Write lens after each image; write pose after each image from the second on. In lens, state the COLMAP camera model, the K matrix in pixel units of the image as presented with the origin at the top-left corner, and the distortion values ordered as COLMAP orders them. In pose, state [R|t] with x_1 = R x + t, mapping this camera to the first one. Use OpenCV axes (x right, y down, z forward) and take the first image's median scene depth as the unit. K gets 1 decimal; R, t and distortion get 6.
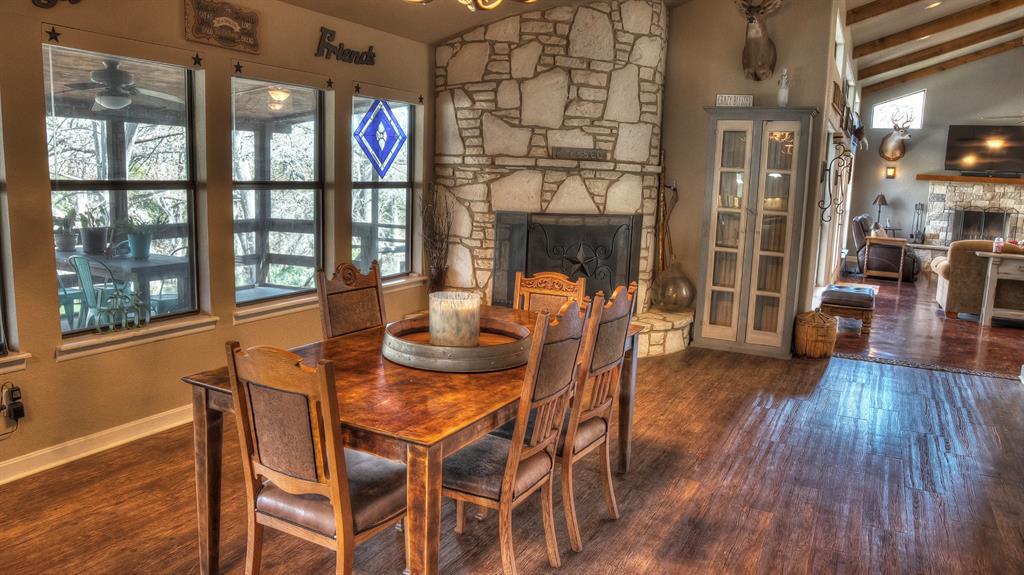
lens RADIAL K [[715.6, 0, 508.5], [0, 715.6, 288.5], [0, 0, 1]] dist [-0.107294, 0.066639]
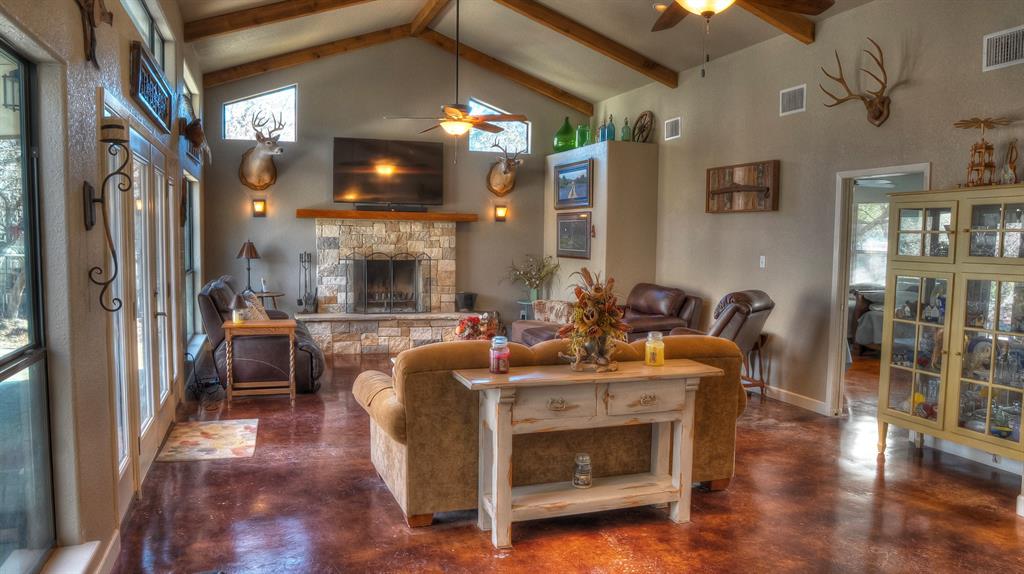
lens RADIAL K [[715.6, 0, 512.3], [0, 715.6, 288.8], [0, 0, 1]] dist [-0.107294, 0.066639]
pose [[0.676885, -0.079112, 0.731825, 0.514757], [0.126326, 0.991942, -0.009612, -0.128894], [-0.725168, 0.098955, 0.681425, 0.900449]]
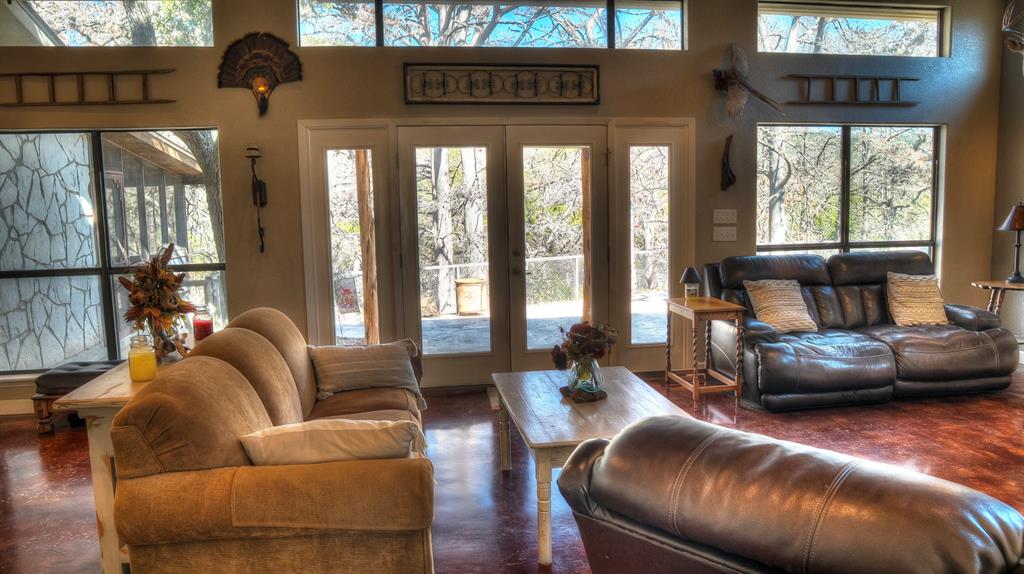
lens RADIAL K [[715.6, 0, 518.0], [0, 715.6, 285.4], [0, 0, 1]] dist [-0.107294, 0.066639]
pose [[0.602154, 0.041173, -0.797318, 1.584339], [-0.082574, 0.996525, -0.010902, -0.129936], [0.794099, 0.072402, 0.603461, 1.168635]]
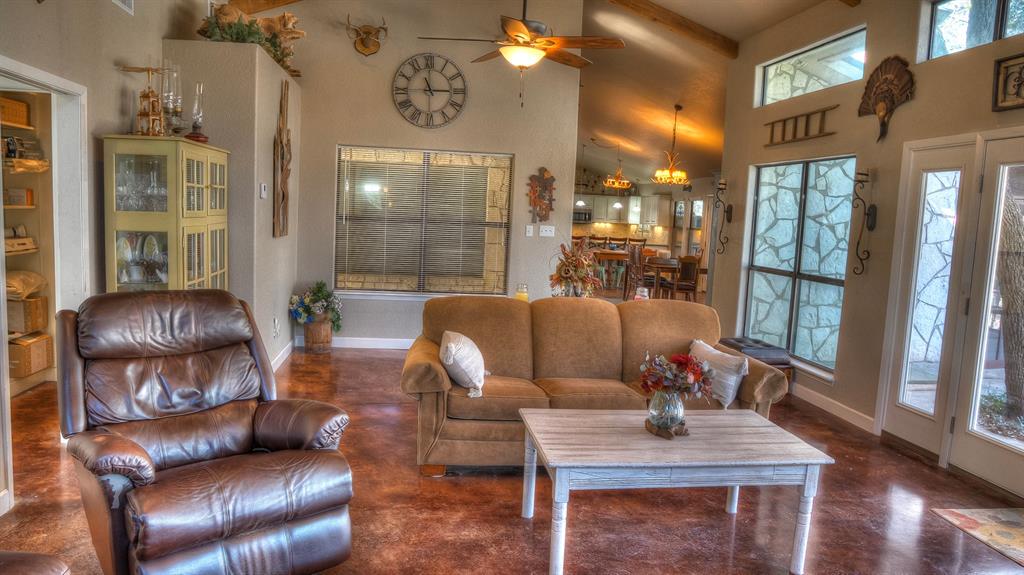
lens RADIAL K [[715.6, 0, 512.1], [0, 715.6, 287.6], [0, 0, 1]] dist [-0.107294, 0.066639]
pose [[-0.805268, -0.001941, -0.592908, 1.573804], [-0.152943, 0.966832, 0.204556, -0.254761], [0.572846, 0.255404, -0.778856, 1.899926]]
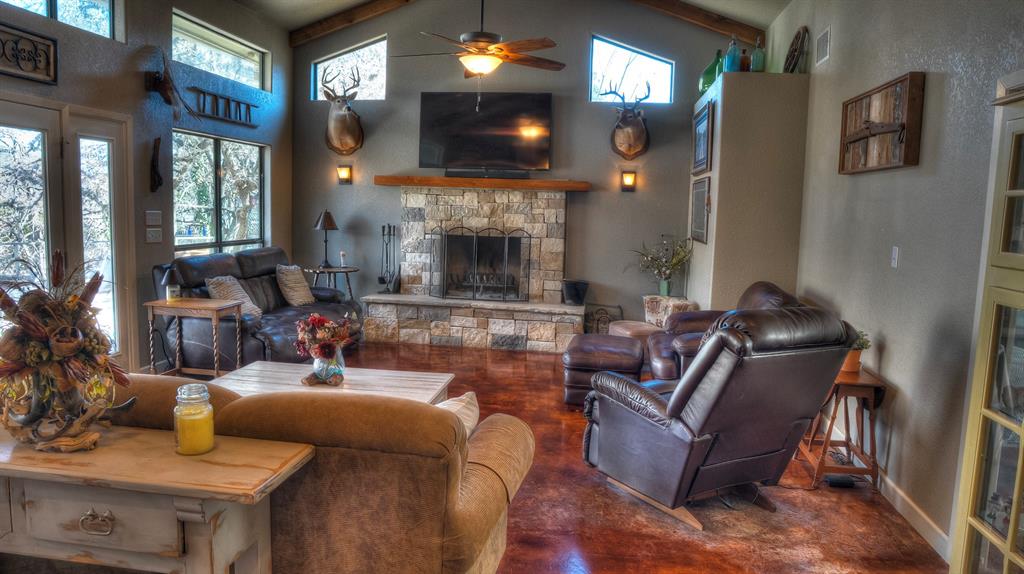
lens RADIAL K [[715.6, 0, 509.0], [0, 715.6, 289.4], [0, 0, 1]] dist [-0.107294, 0.066639]
pose [[0.939670, -0.046838, 0.338860, 1.094118], [0.058372, 0.998008, -0.023922, -0.107646], [-0.337065, 0.042259, 0.940533, 0.902591]]
